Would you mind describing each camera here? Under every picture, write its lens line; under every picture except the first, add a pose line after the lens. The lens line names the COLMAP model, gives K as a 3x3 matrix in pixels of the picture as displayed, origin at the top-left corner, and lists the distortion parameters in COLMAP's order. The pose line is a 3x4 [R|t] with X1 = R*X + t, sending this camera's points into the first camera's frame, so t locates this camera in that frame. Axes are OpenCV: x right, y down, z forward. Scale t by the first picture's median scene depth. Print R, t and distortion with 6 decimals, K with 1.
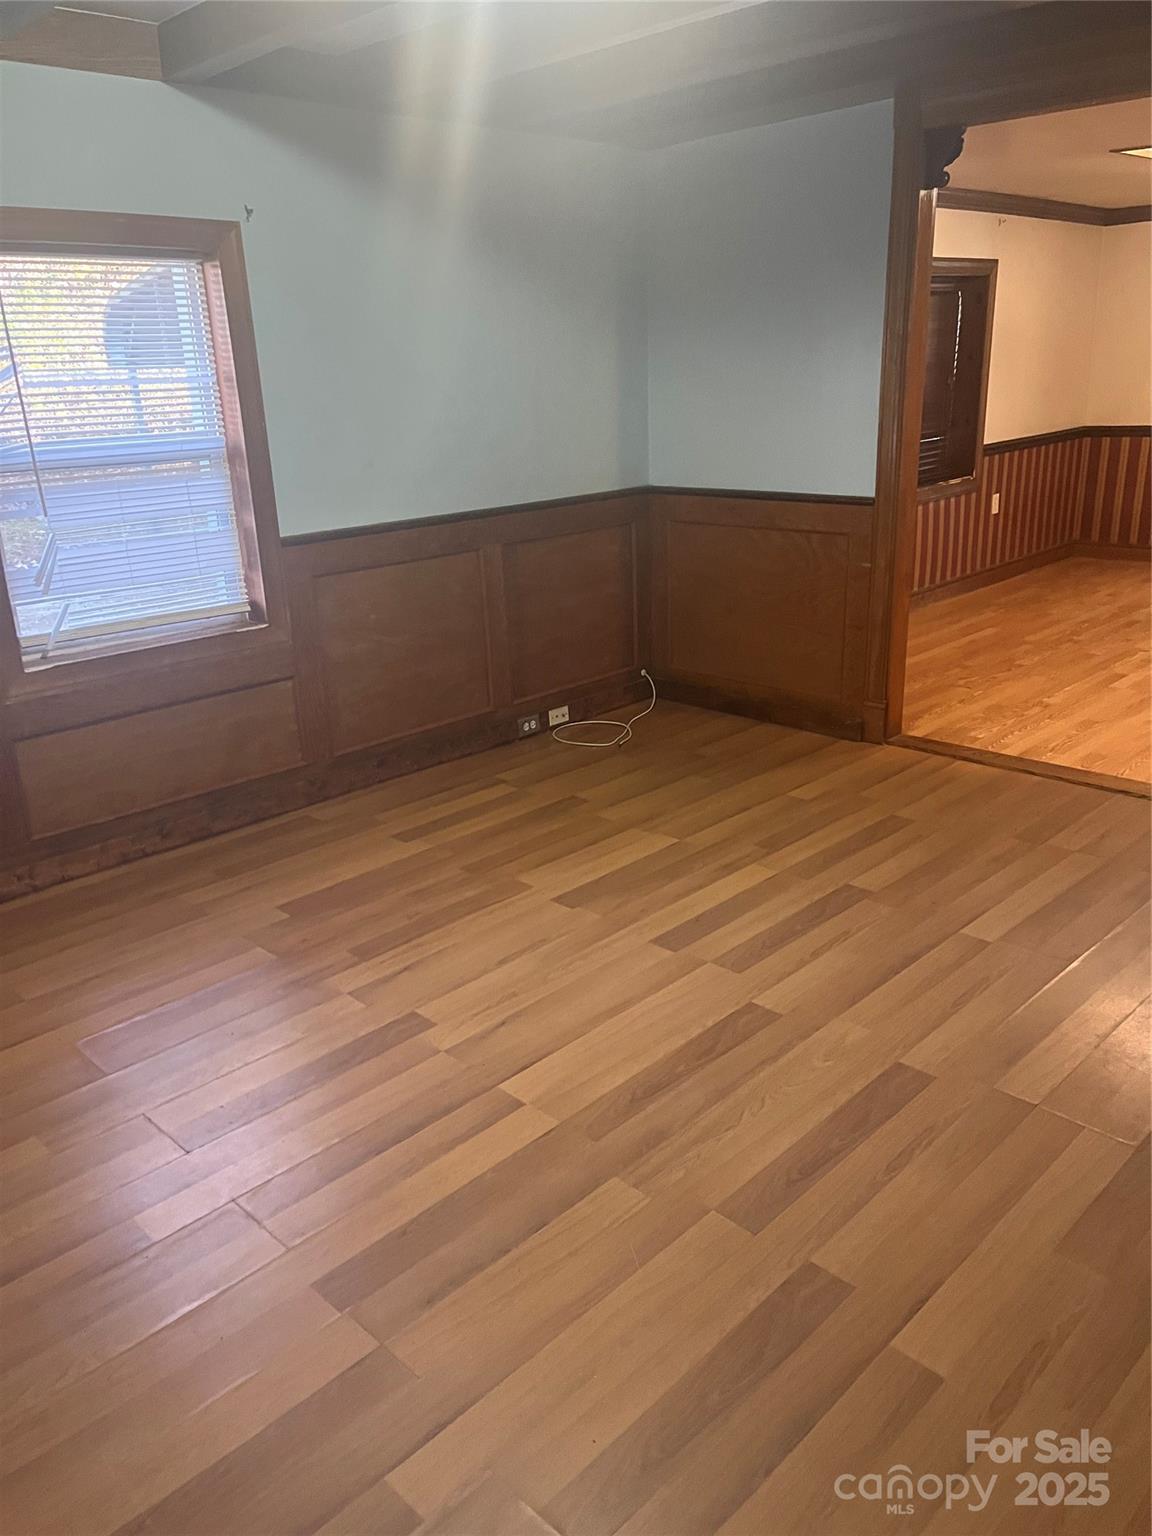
lens RADIAL K [[1158.2, 0, 577.7], [0, 1158.2, 774.8], [0, 0, 1]] dist [0.061665, -0.072207]
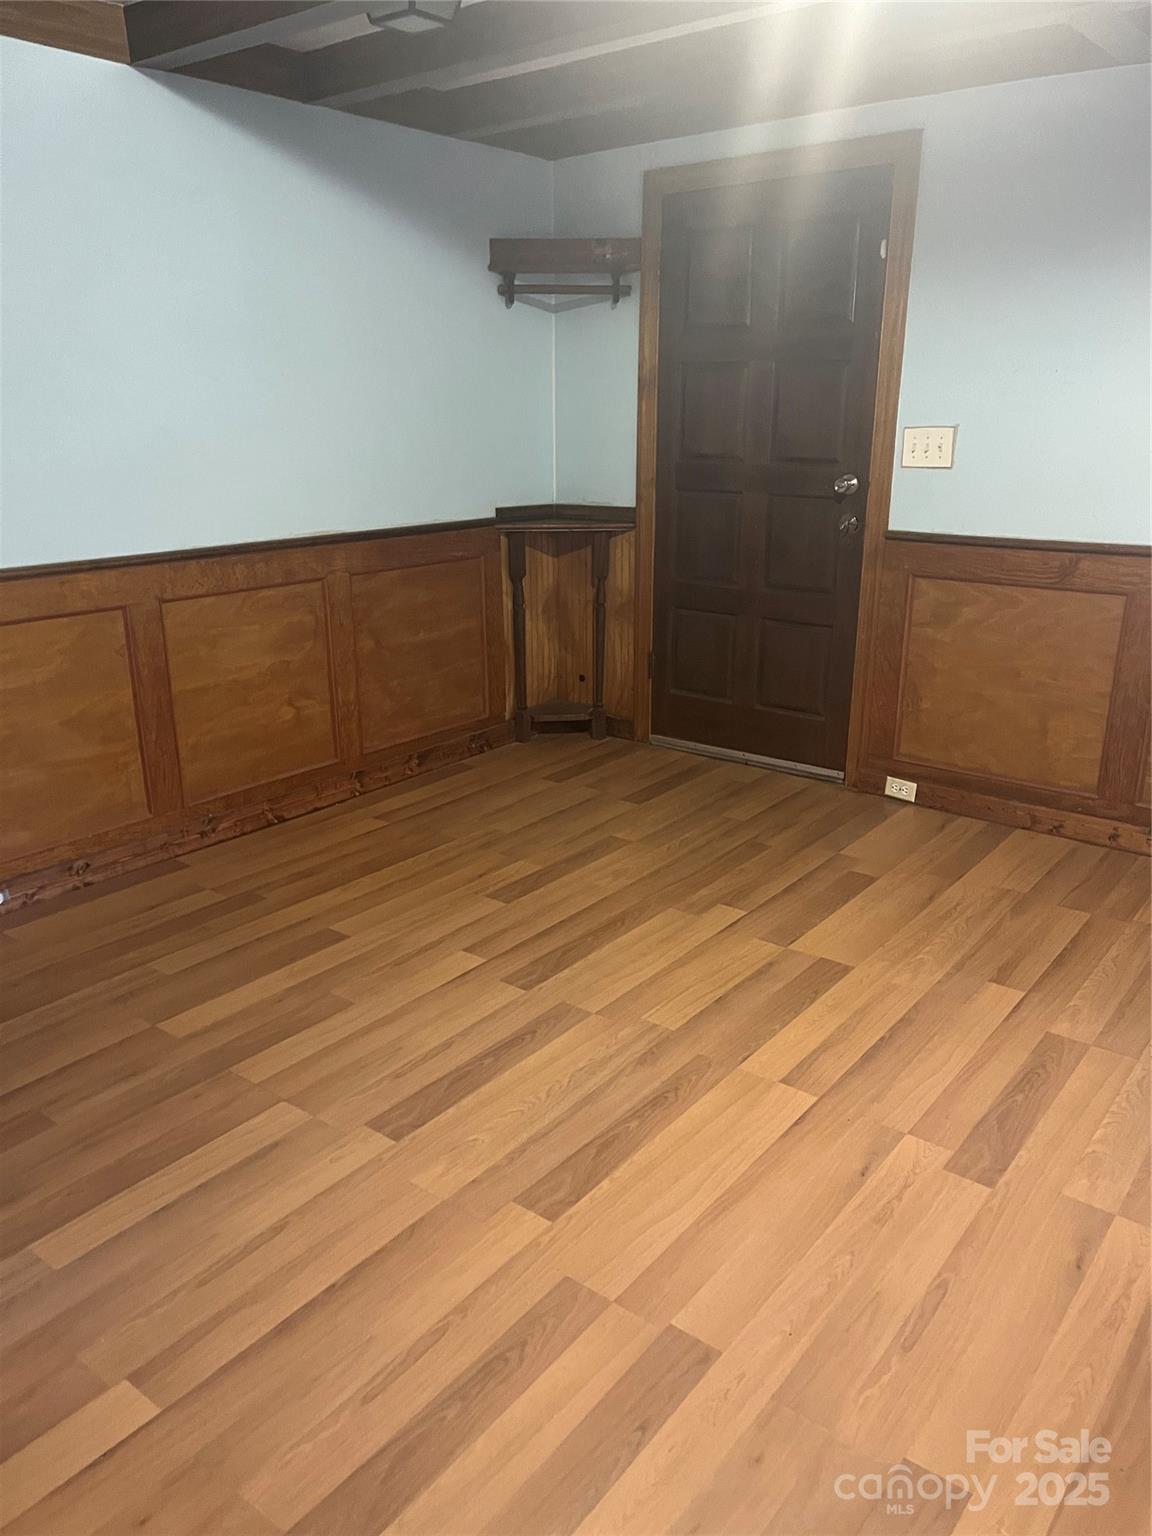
lens RADIAL K [[1158.2, 0, 584.8], [0, 1158.2, 771.5], [0, 0, 1]] dist [0.061665, -0.072207]
pose [[-0.991274, 0.077714, -0.106474, 0.189554], [-0.001273, 0.802046, 0.597260, -0.488289], [0.131813, 0.592184, -0.794949, 1.458274]]
